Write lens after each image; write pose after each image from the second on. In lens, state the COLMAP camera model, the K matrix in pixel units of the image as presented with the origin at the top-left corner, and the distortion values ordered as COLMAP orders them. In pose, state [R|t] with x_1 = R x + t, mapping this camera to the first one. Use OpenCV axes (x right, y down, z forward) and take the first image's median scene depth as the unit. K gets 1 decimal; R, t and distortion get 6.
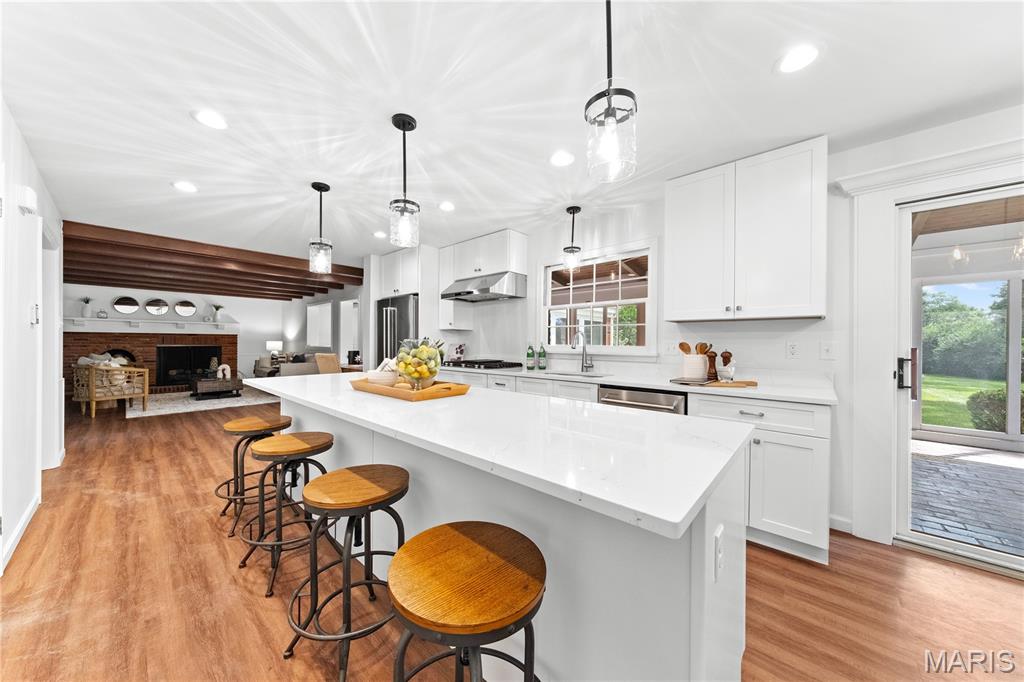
lens RADIAL K [[351.7, 0, 506.2], [0, 351.7, 346.9], [0, 0, 1]] dist [-0.000159, 0.000026]
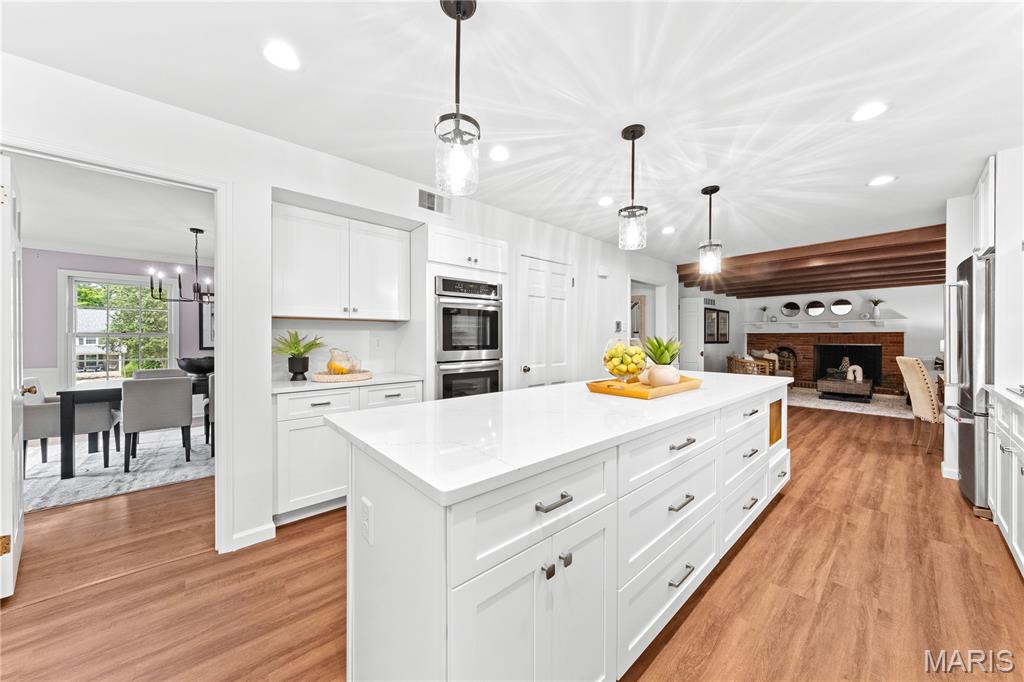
lens RADIAL K [[351.7, 0, 507.8], [0, 351.7, 336.5], [0, 0, 1]] dist [-0.000159, 0.000026]
pose [[-0.125220, -0.012107, -0.992055, 0.222701], [-0.014373, 0.999843, -0.010388, -0.002632], [0.992025, 0.012958, -0.125375, 0.214958]]
